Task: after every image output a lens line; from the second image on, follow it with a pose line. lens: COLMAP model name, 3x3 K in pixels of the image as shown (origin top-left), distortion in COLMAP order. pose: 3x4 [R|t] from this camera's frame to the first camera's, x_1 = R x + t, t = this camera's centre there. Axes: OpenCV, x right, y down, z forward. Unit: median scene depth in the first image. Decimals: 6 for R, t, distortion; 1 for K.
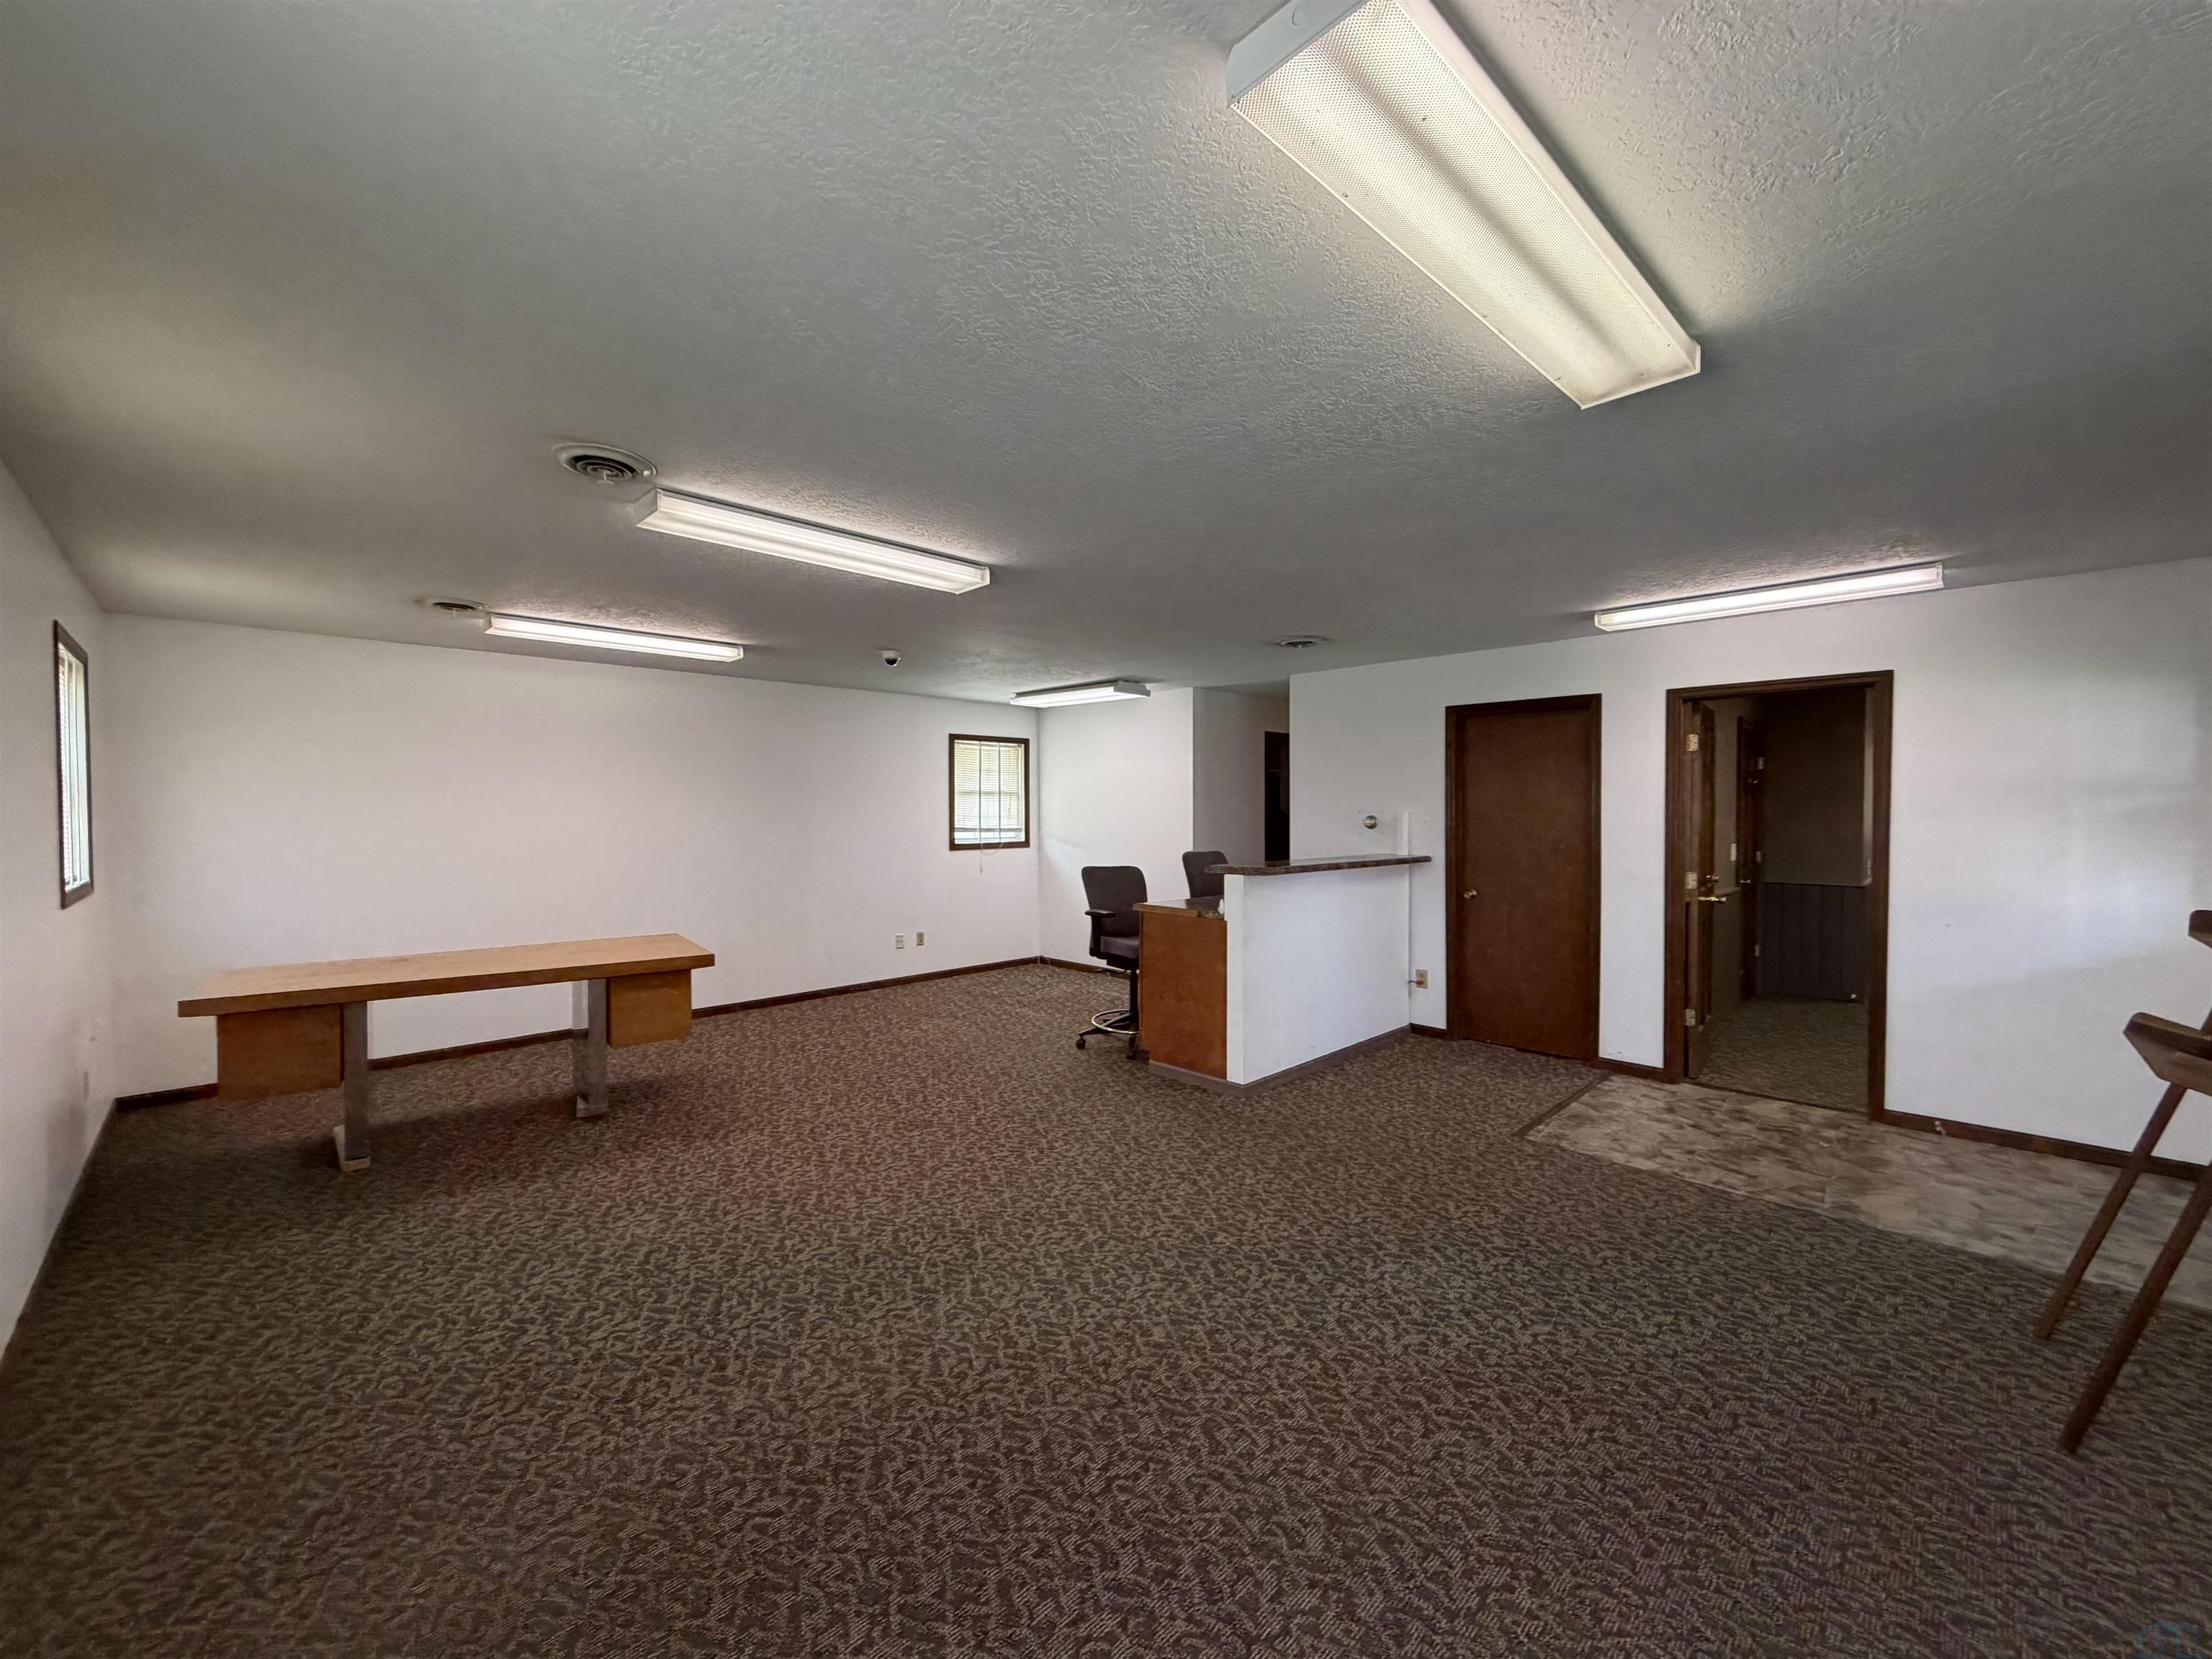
lens RADIAL K [[884.1, 0, 1111.7], [0, 884.1, 813.4], [0, 0, 1]] dist [0.002018, 0.000381]
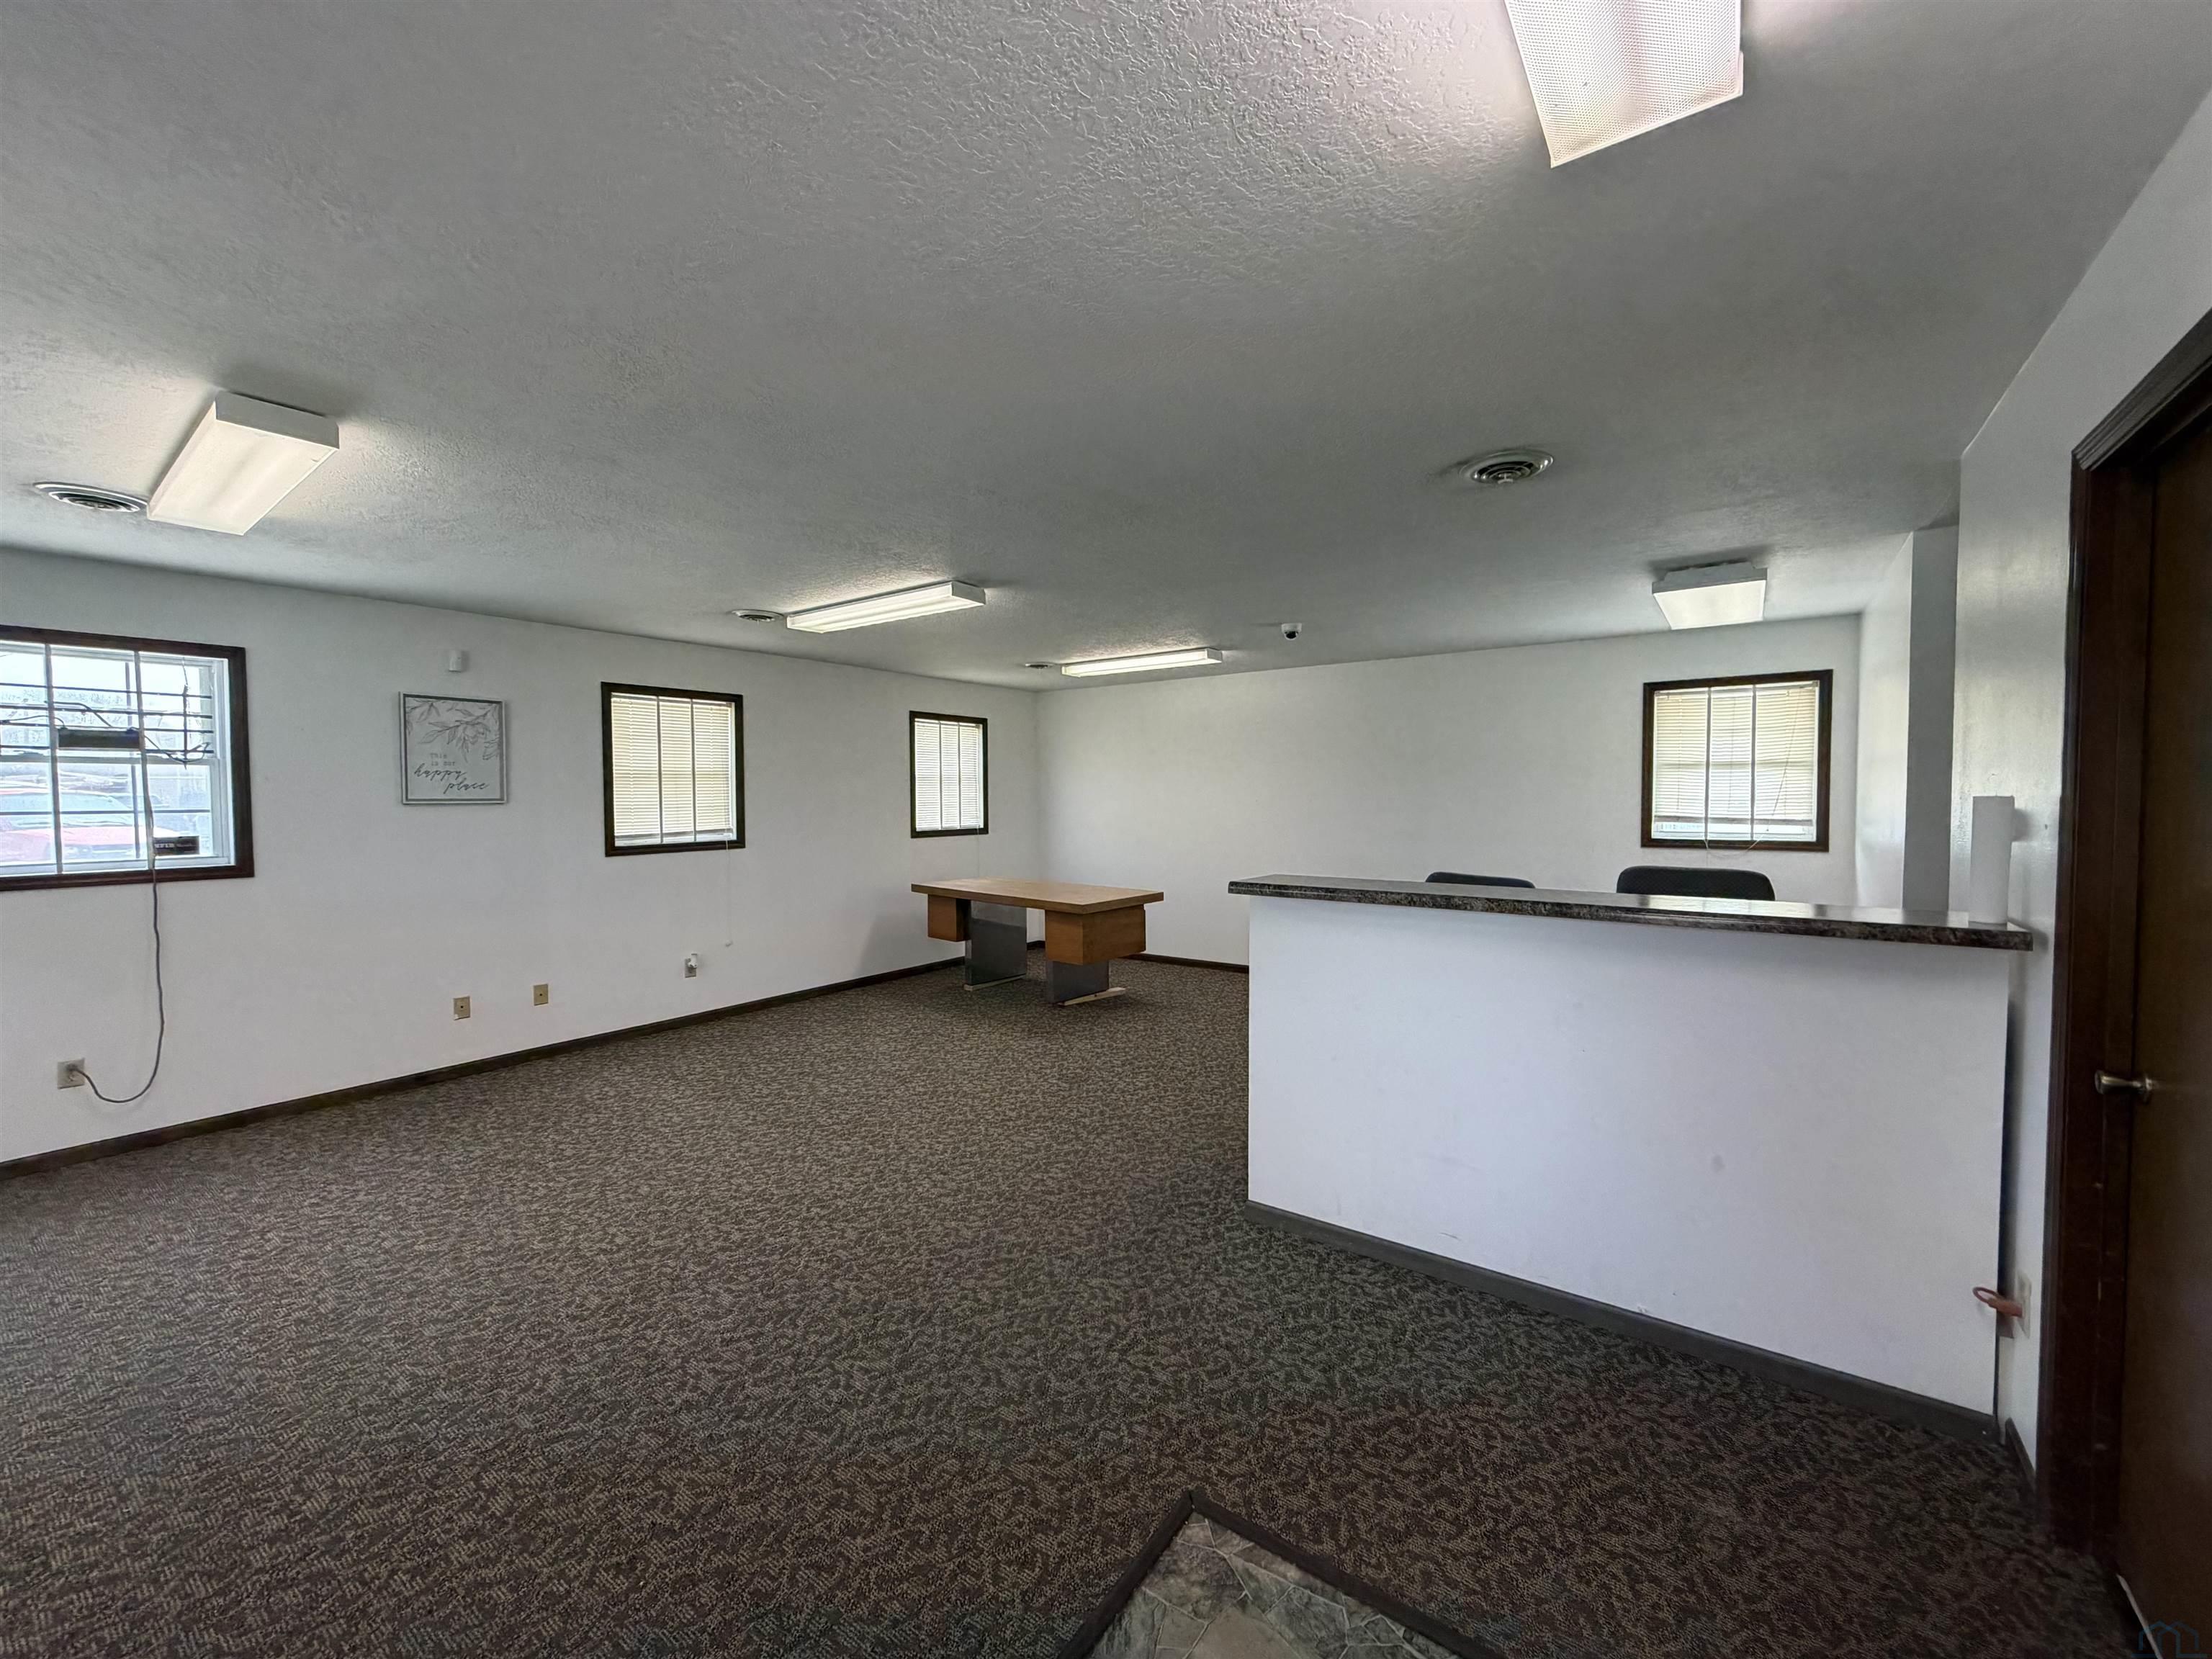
lens RADIAL K [[884.1, 0, 1091.3], [0, 884.1, 836.7], [0, 0, 1]] dist [0.002018, 0.000381]
pose [[0.157363, 0.051234, -0.986211, 1.015252], [0.001108, 0.998643, 0.052057, -0.010896], [0.987540, -0.009285, 0.157093, 0.999824]]
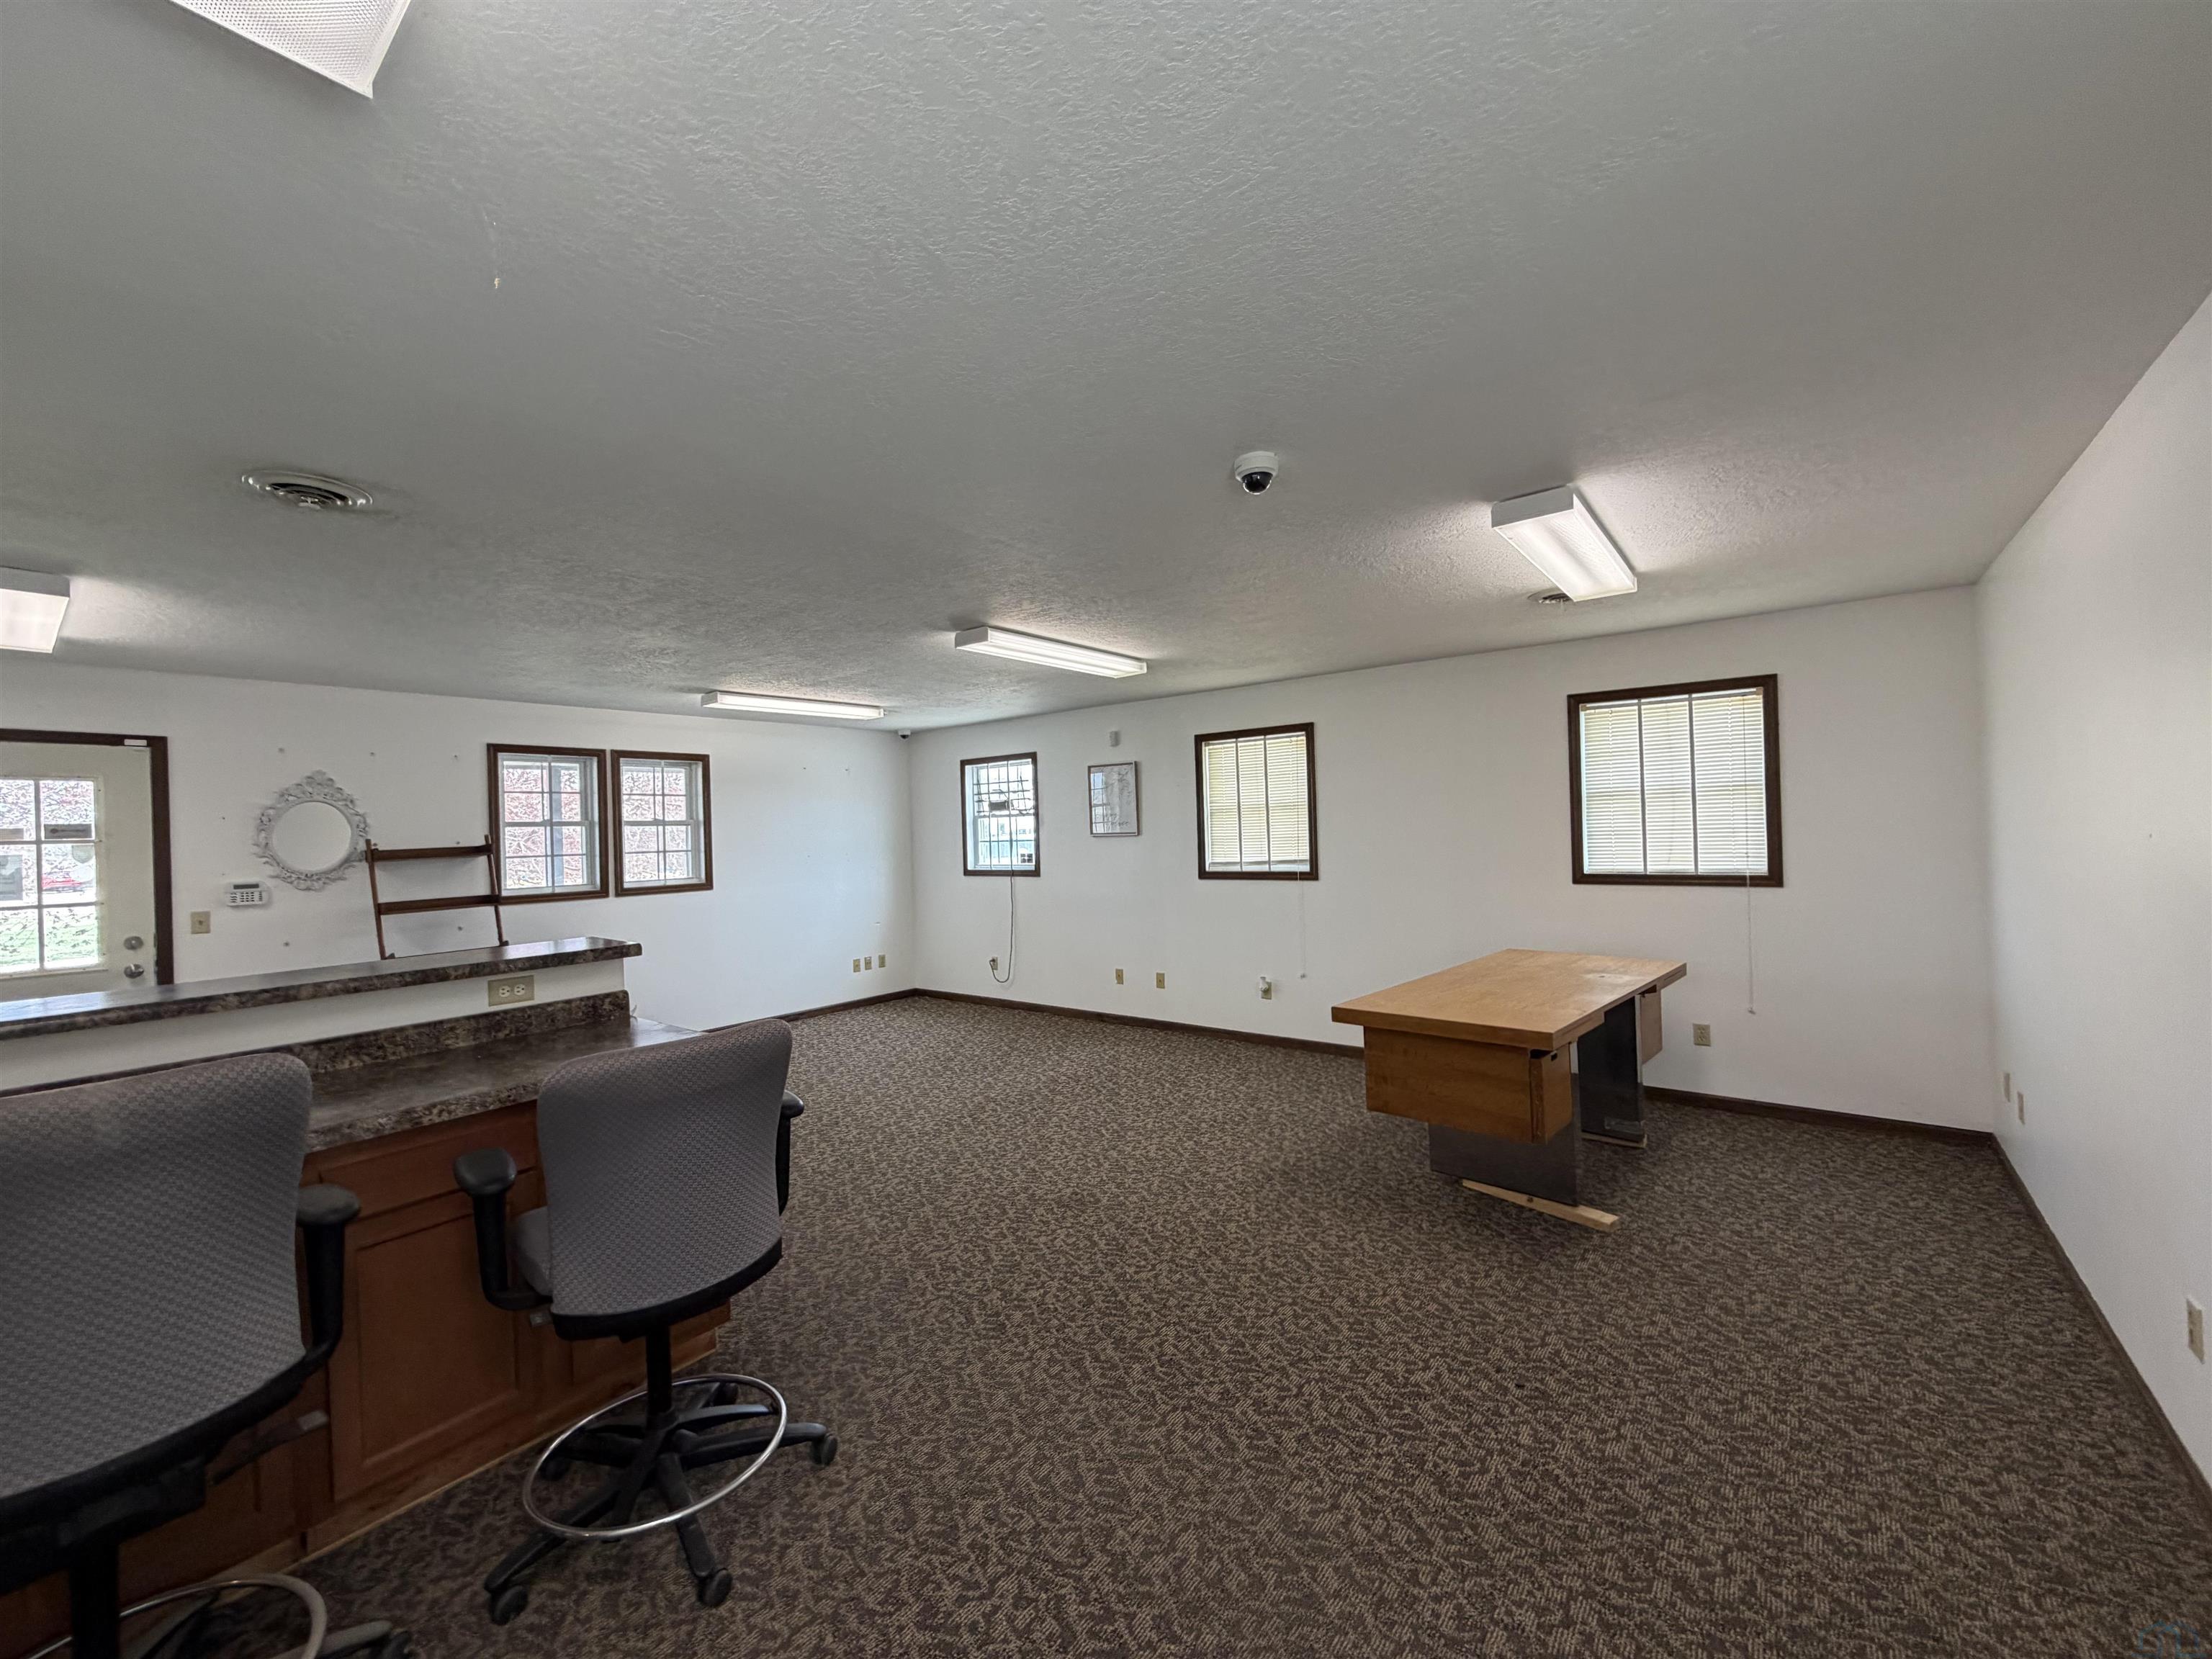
lens RADIAL K [[884.1, 0, 1102.5], [0, 884.1, 815.0], [0, 0, 1]] dist [0.002018, 0.000381]
pose [[-0.992590, 0.029581, -0.117857, -0.185068], [0.031283, 0.999431, -0.012619, -0.013989], [0.117417, -0.016213, -0.992950, 2.192772]]
